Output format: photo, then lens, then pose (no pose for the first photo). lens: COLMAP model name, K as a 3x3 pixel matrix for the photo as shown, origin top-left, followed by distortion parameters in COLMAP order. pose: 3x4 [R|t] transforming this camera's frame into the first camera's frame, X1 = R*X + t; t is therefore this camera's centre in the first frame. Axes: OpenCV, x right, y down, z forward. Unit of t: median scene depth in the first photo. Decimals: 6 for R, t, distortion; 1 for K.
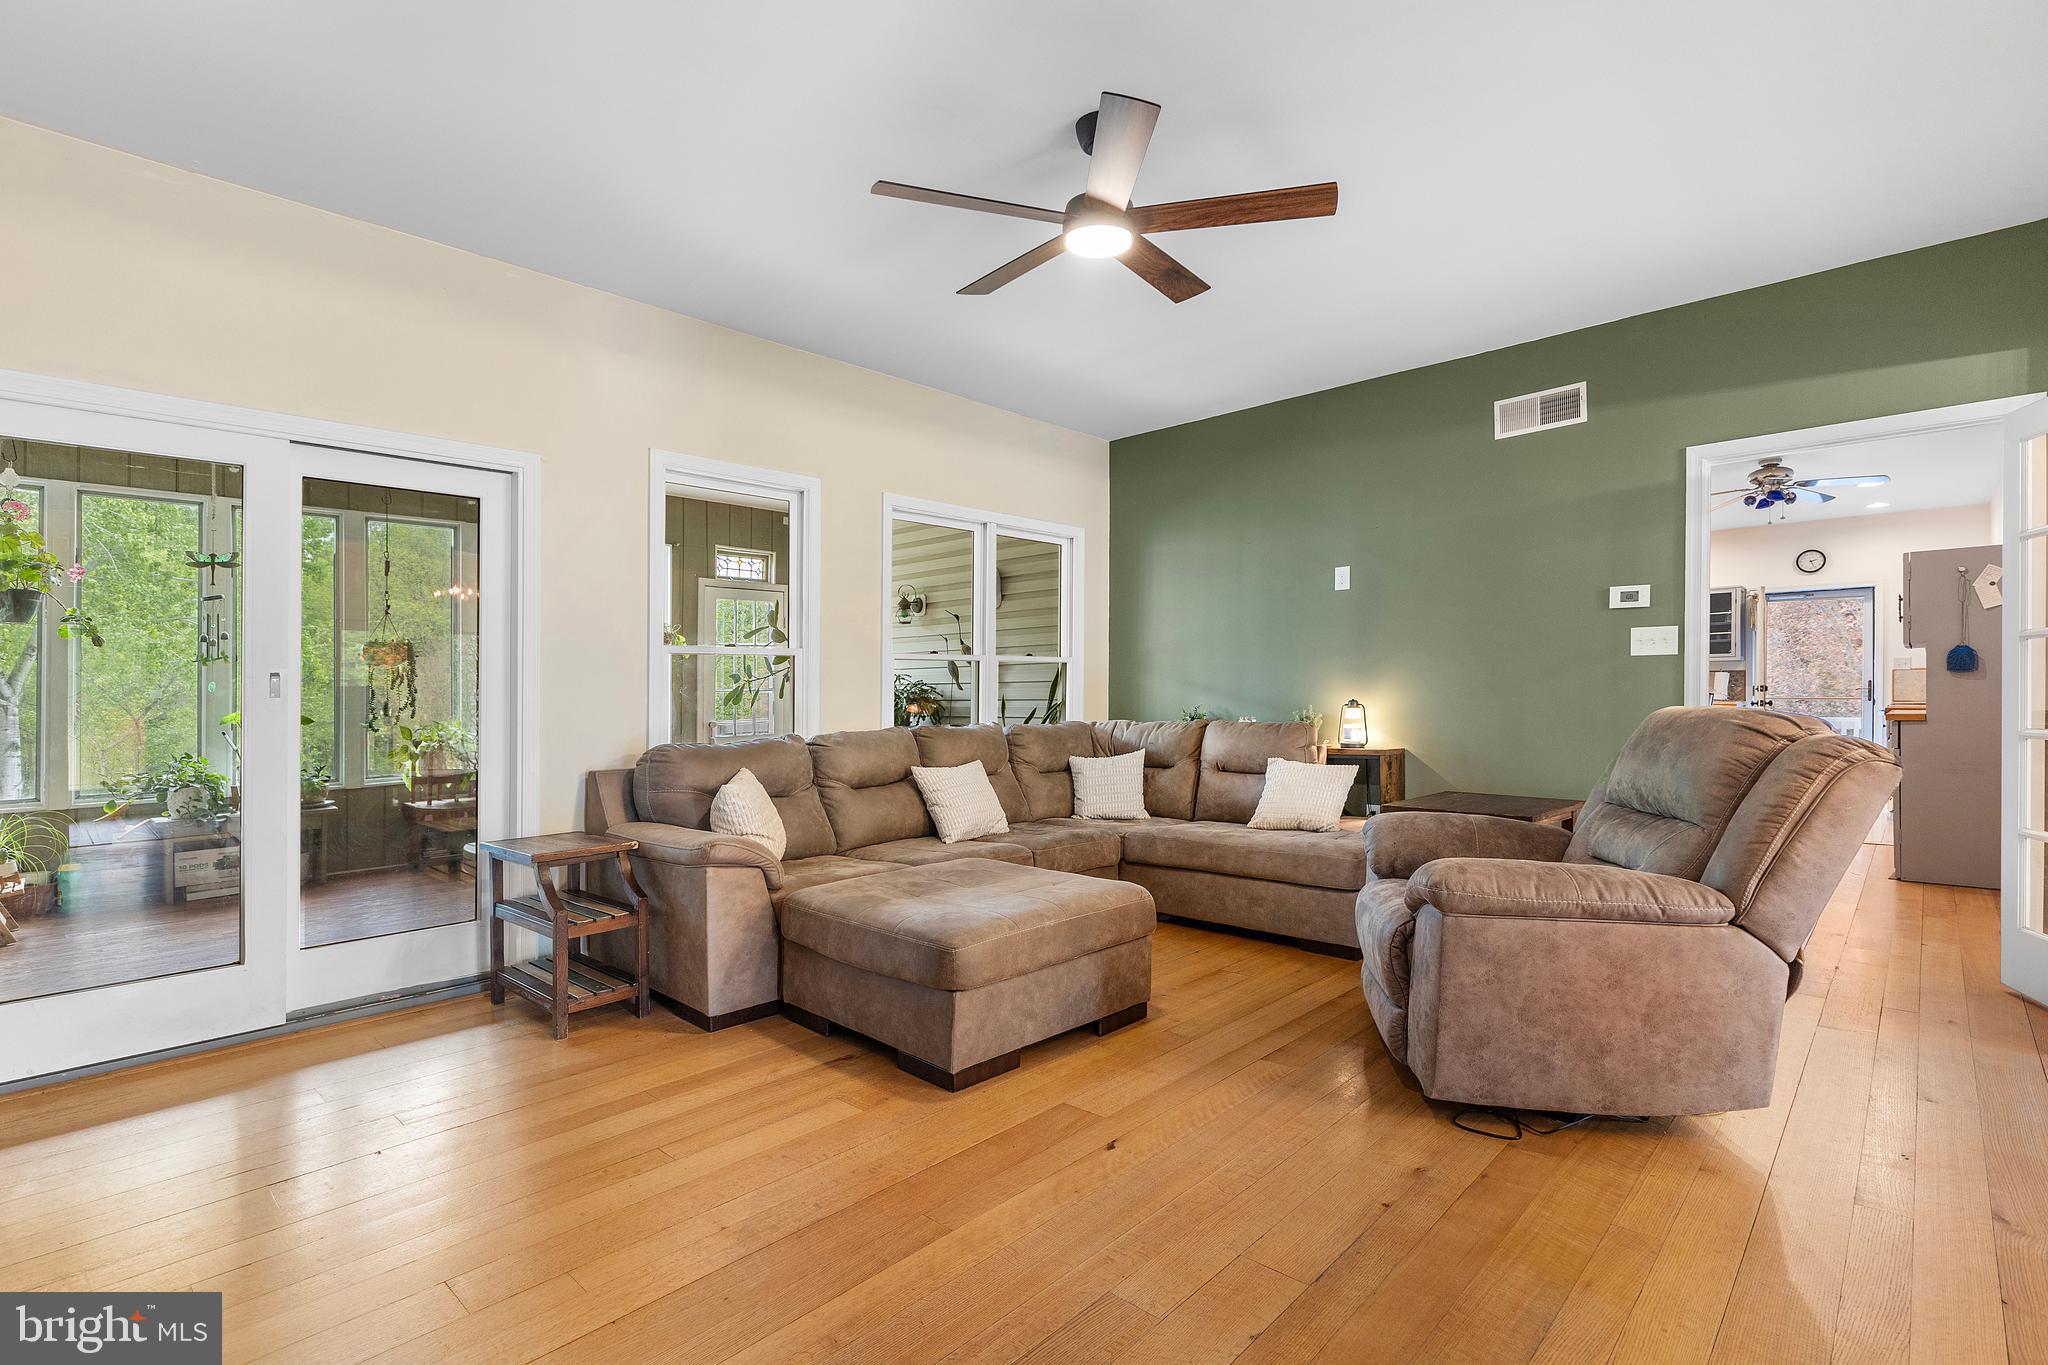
lens RADIAL K [[946.7, 0, 1004.7], [0, 946.7, 722.1], [0, 0, 1]] dist [-0.005481, -0.001439]
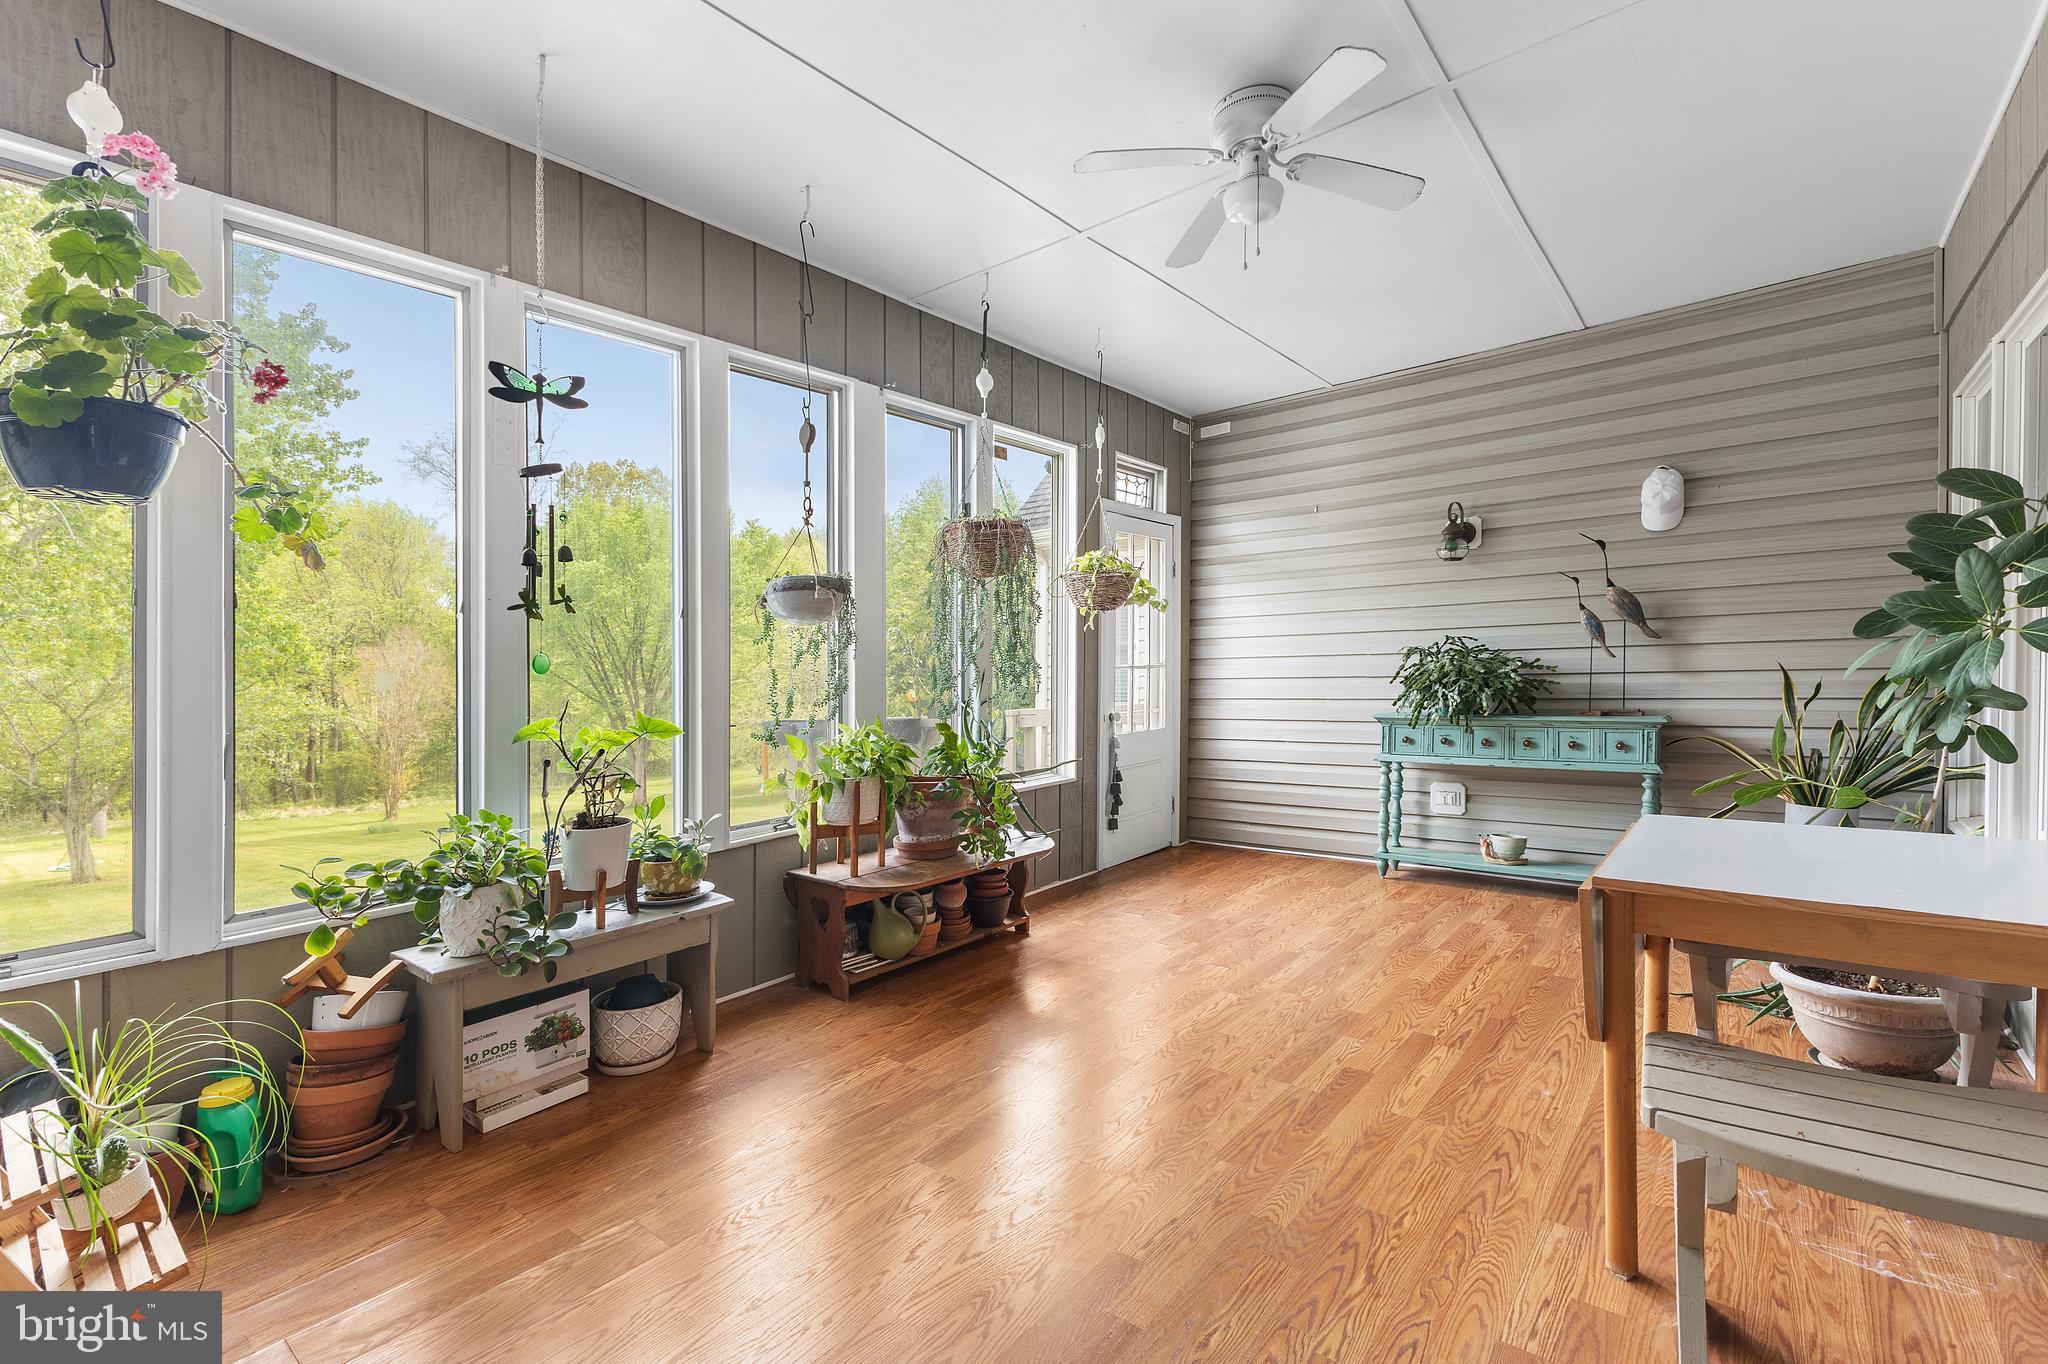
lens RADIAL K [[917.4, 0, 1025.3], [0, 917.4, 690.9], [0, 0, 1]] dist [0.014869, -0.000261]
pose [[0.997153, -0.016236, 0.073637, -0.644413], [0.017197, 0.999775, -0.012431, -0.013680], [-0.073419, 0.013662, 0.997208, 0.537946]]
